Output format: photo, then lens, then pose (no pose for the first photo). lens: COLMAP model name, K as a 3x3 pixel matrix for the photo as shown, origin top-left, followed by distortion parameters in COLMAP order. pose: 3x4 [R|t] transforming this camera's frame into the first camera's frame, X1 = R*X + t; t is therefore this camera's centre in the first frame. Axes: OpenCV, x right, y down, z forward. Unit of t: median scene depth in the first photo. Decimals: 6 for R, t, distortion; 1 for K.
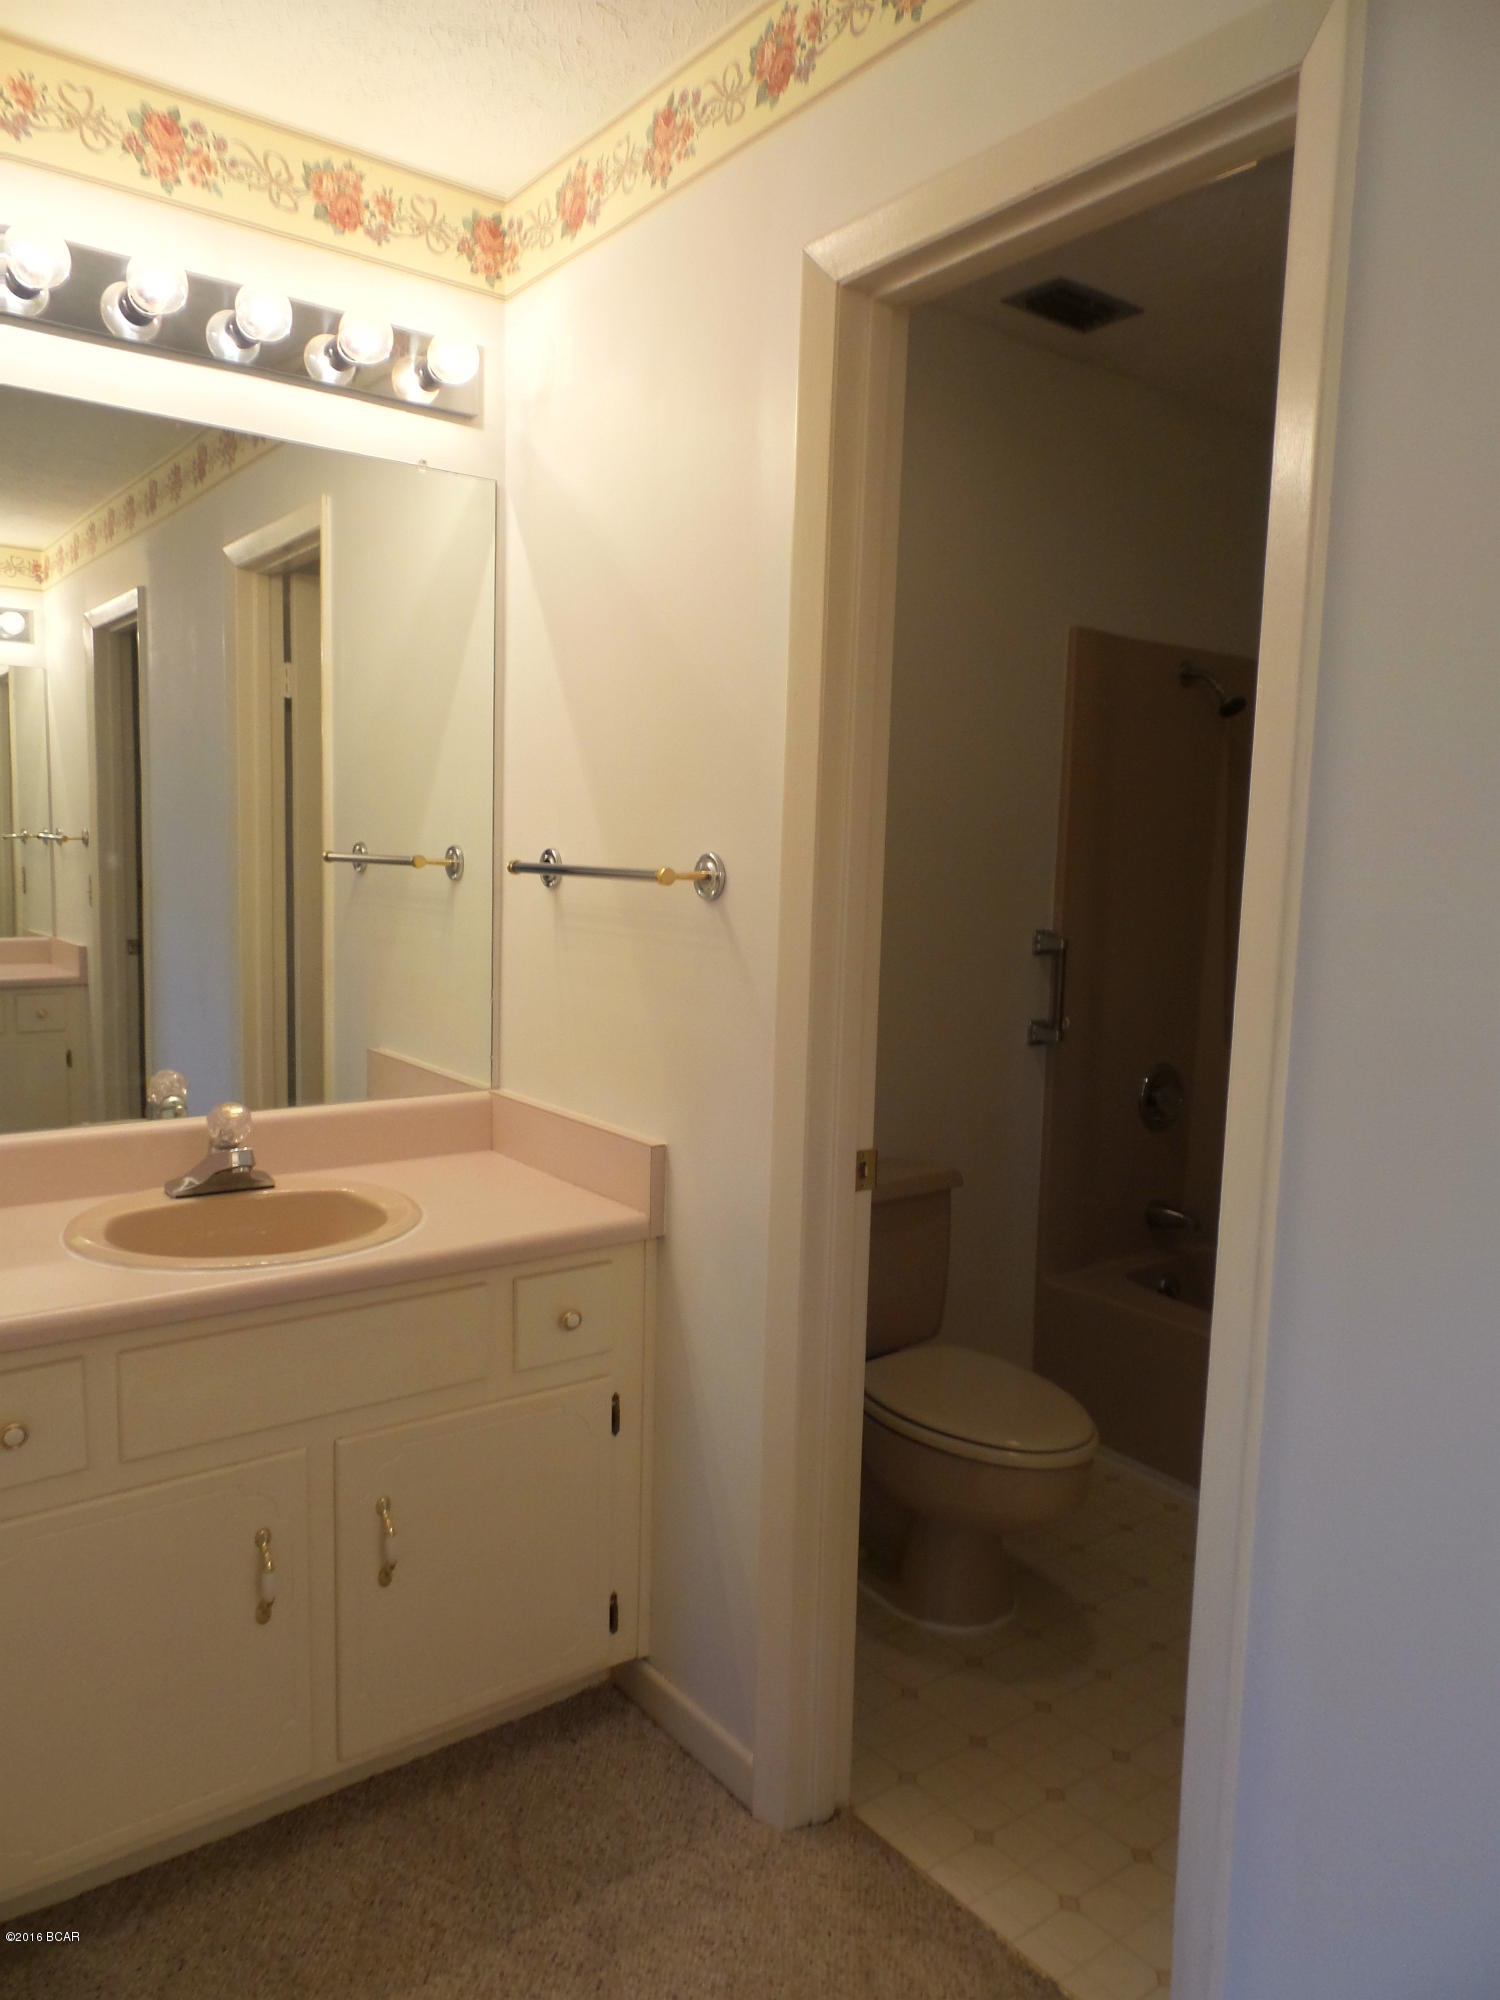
lens RADIAL K [[1387.6, 0, 750.0], [0, 1387.6, 1014.6], [0, 0, 1]] dist [0.019937, -0.028628]
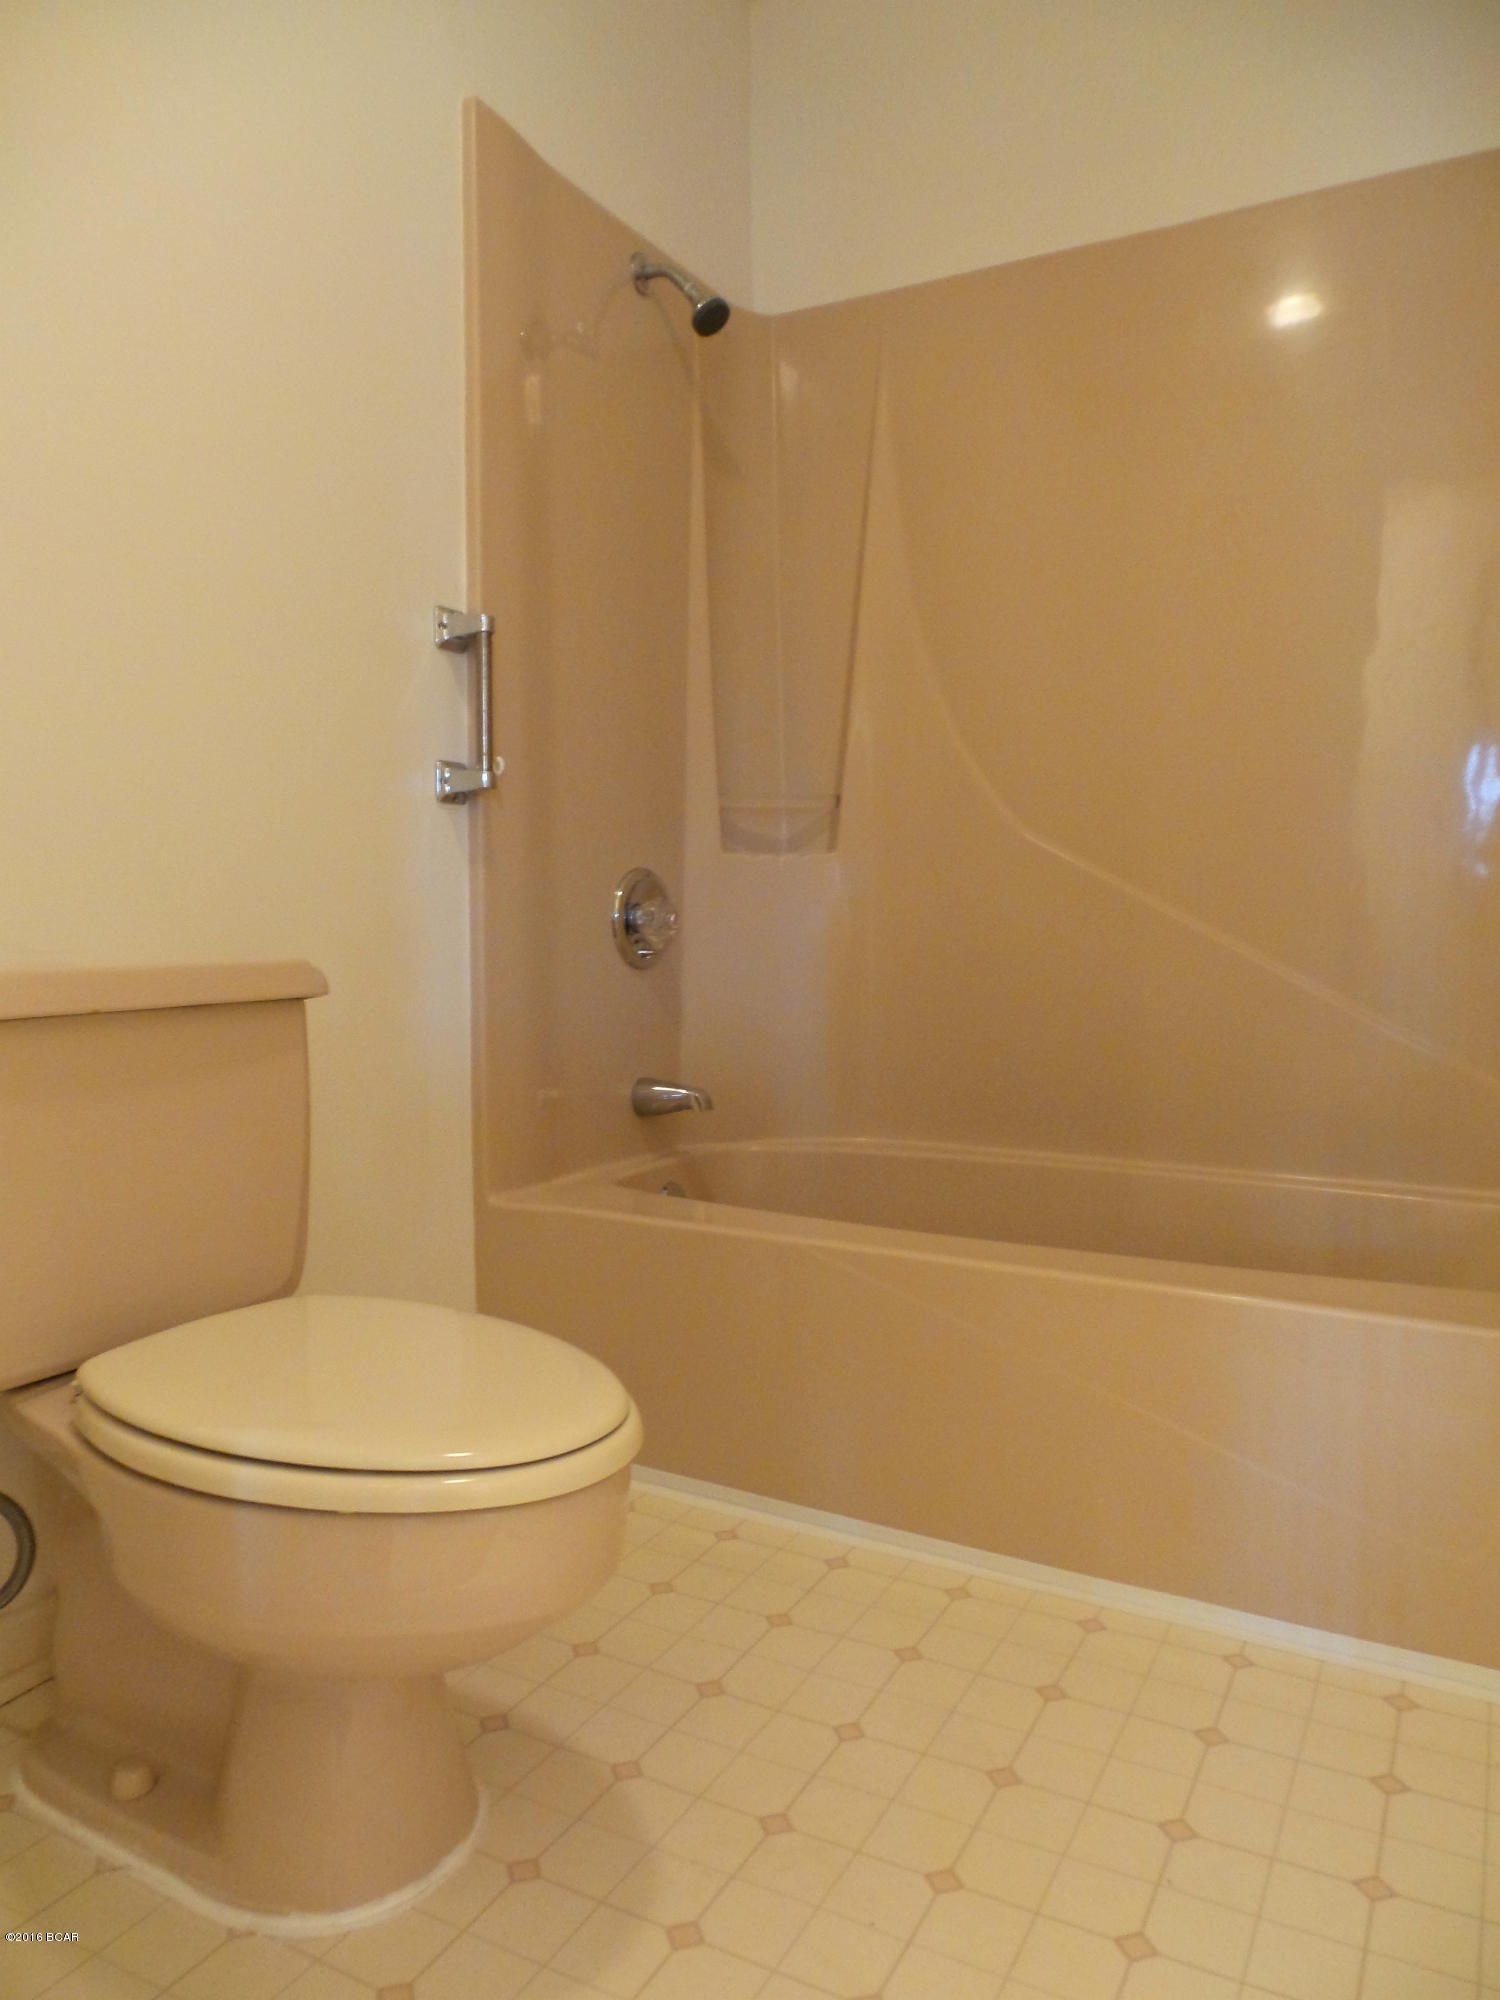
lens RADIAL K [[1387.6, 0, 750.0], [0, 1387.6, 1014.6], [0, 0, 1]] dist [0.019937, -0.028628]
pose [[0.911808, -0.052590, 0.407236, 0.075804], [0.066279, 0.997609, -0.019569, 0.134501], [-0.405233, 0.044834, 0.913113, 0.411562]]
